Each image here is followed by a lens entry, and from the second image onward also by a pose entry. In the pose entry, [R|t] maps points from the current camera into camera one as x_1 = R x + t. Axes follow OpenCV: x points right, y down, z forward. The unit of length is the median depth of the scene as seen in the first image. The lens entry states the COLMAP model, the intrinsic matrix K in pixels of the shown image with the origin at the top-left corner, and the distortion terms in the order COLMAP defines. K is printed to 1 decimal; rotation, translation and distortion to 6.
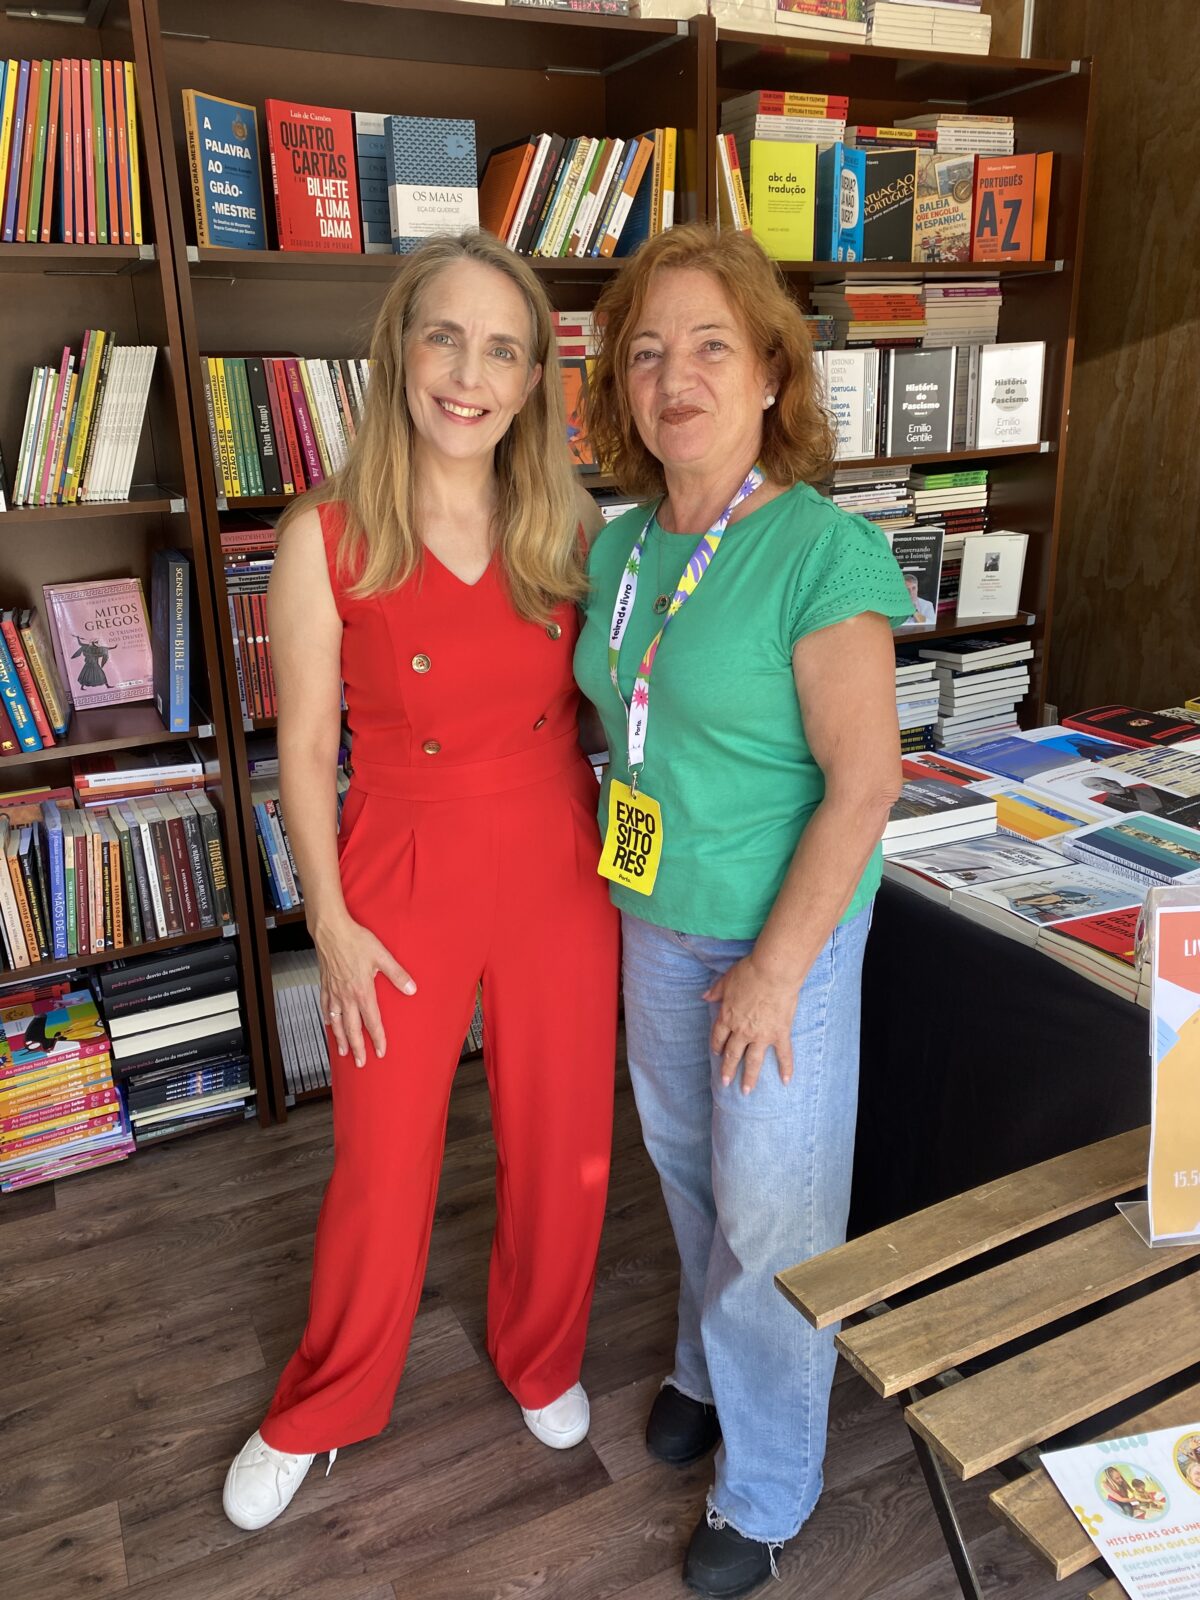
lens RADIAL K [[1219.3, 0, 595.3], [0, 1219.3, 786.5], [0, 0, 1]] dist [0.011171, -0.005164]
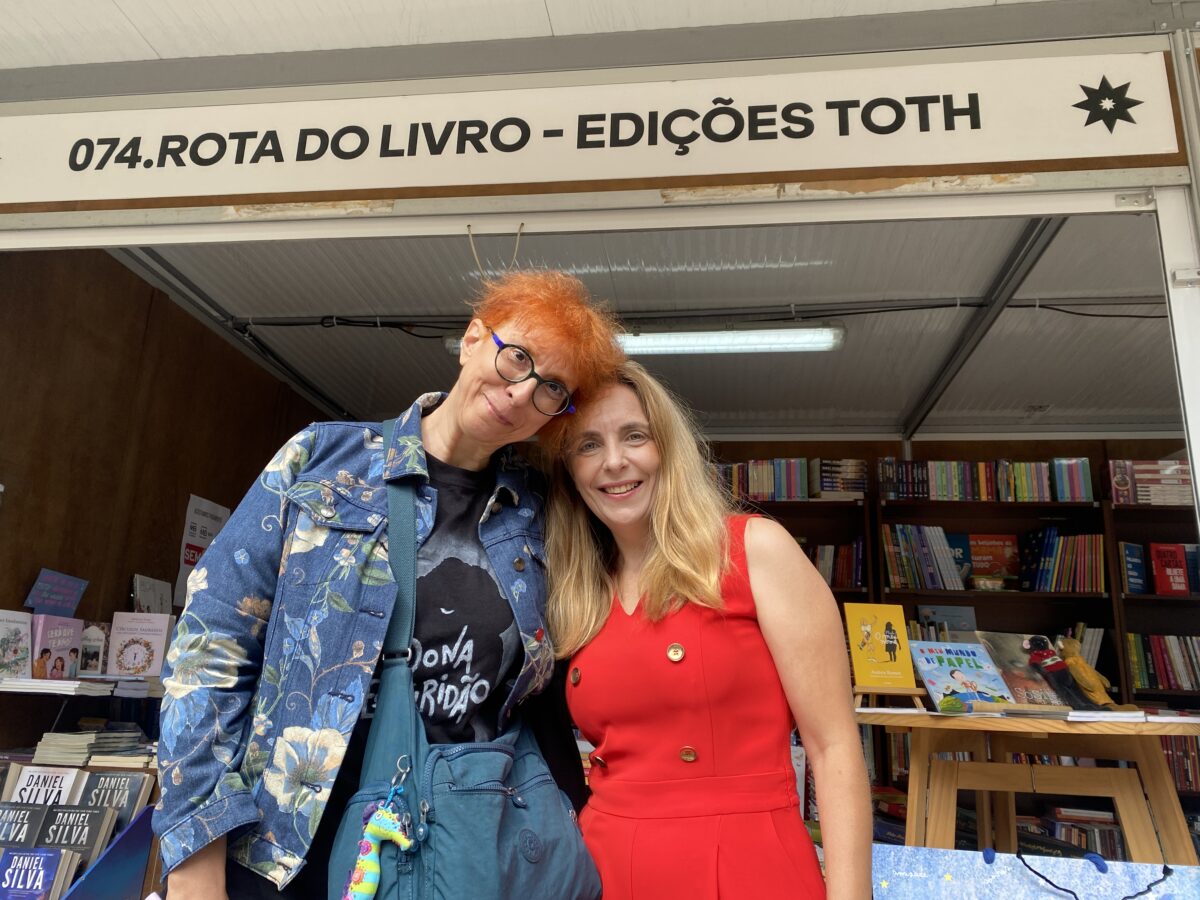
lens RADIAL K [[914.5, 0, 595.8], [0, 914.5, 442.4], [0, 0, 1]] dist [0.011171, -0.005164]
pose [[0.830857, -0.095181, -0.548286, -0.148419], [-0.222431, 0.846335, -0.483986, 0.490183], [0.510100, 0.524078, 0.682012, -1.092253]]
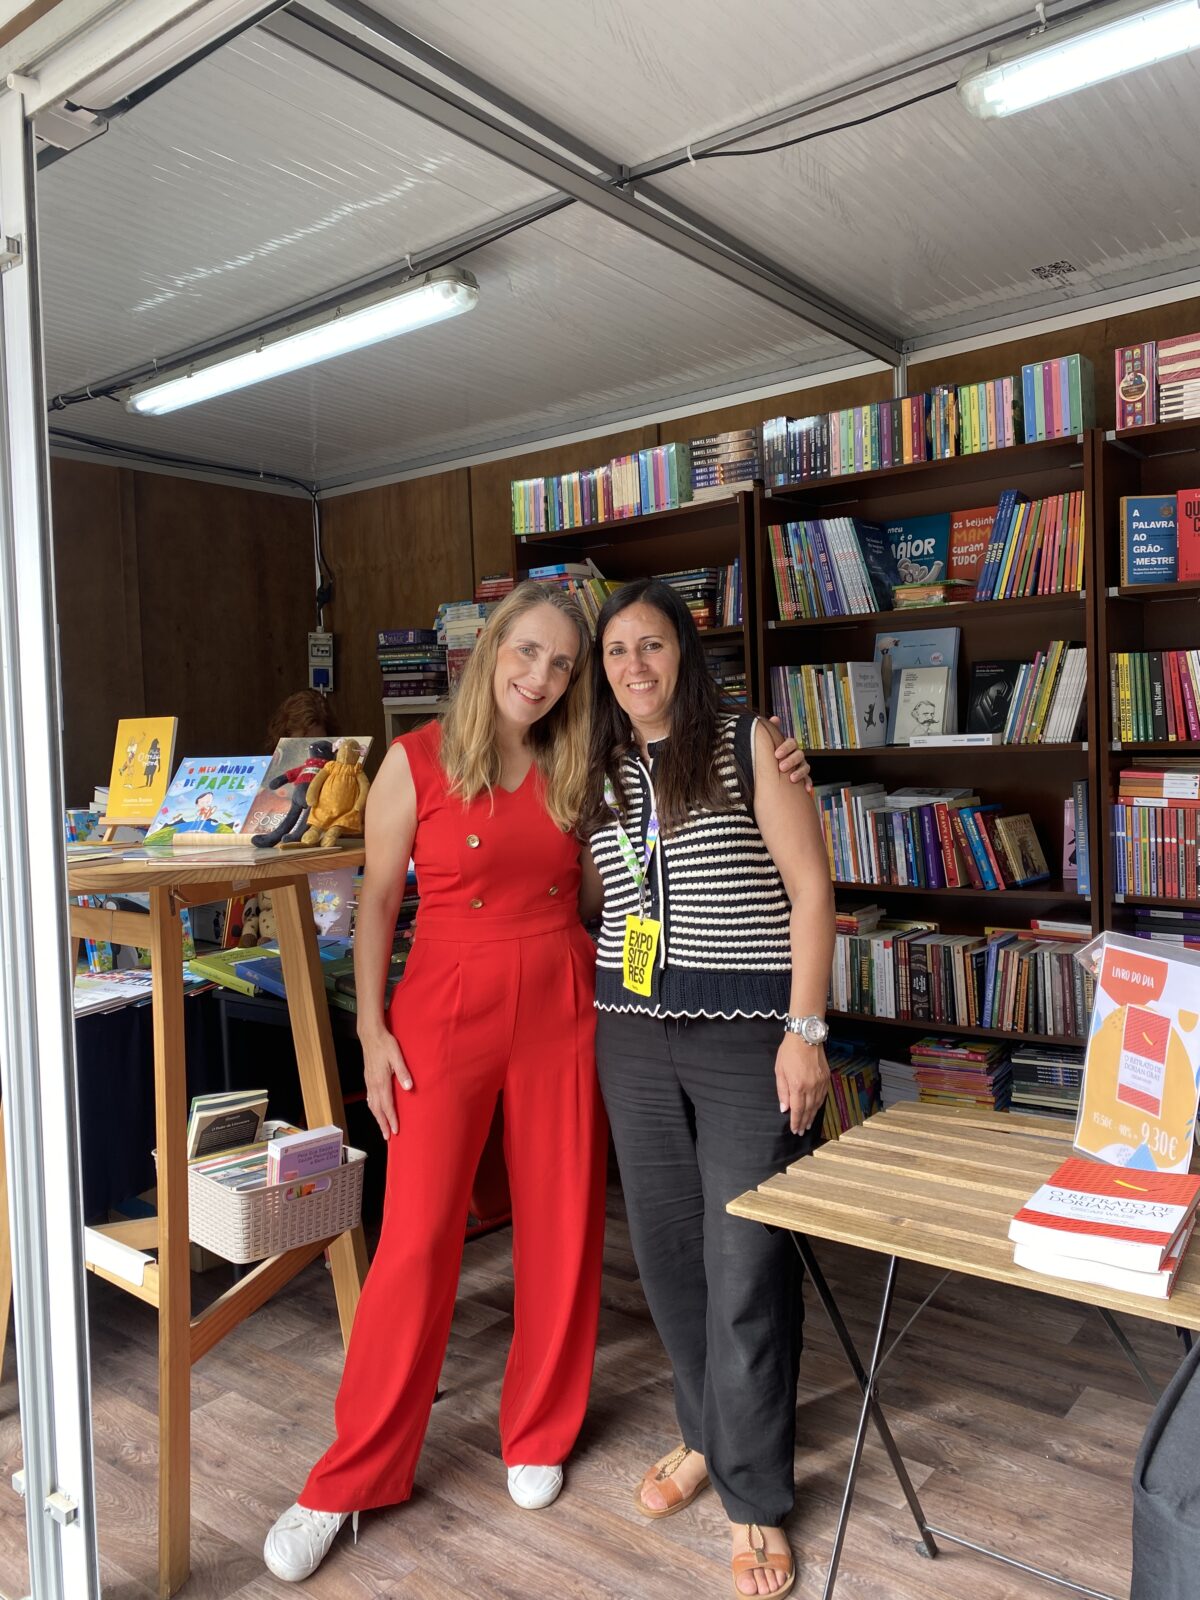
lens RADIAL K [[1219.3, 0, 602.8], [0, 1219.3, 792.1], [0, 0, 1]] dist [0.011171, -0.005164]
pose [[0.434094, 0.049533, -0.899505, 0.789606], [-0.252406, 0.965182, -0.068660, 0.087313], [0.864786, 0.256845, 0.431482, -0.181576]]
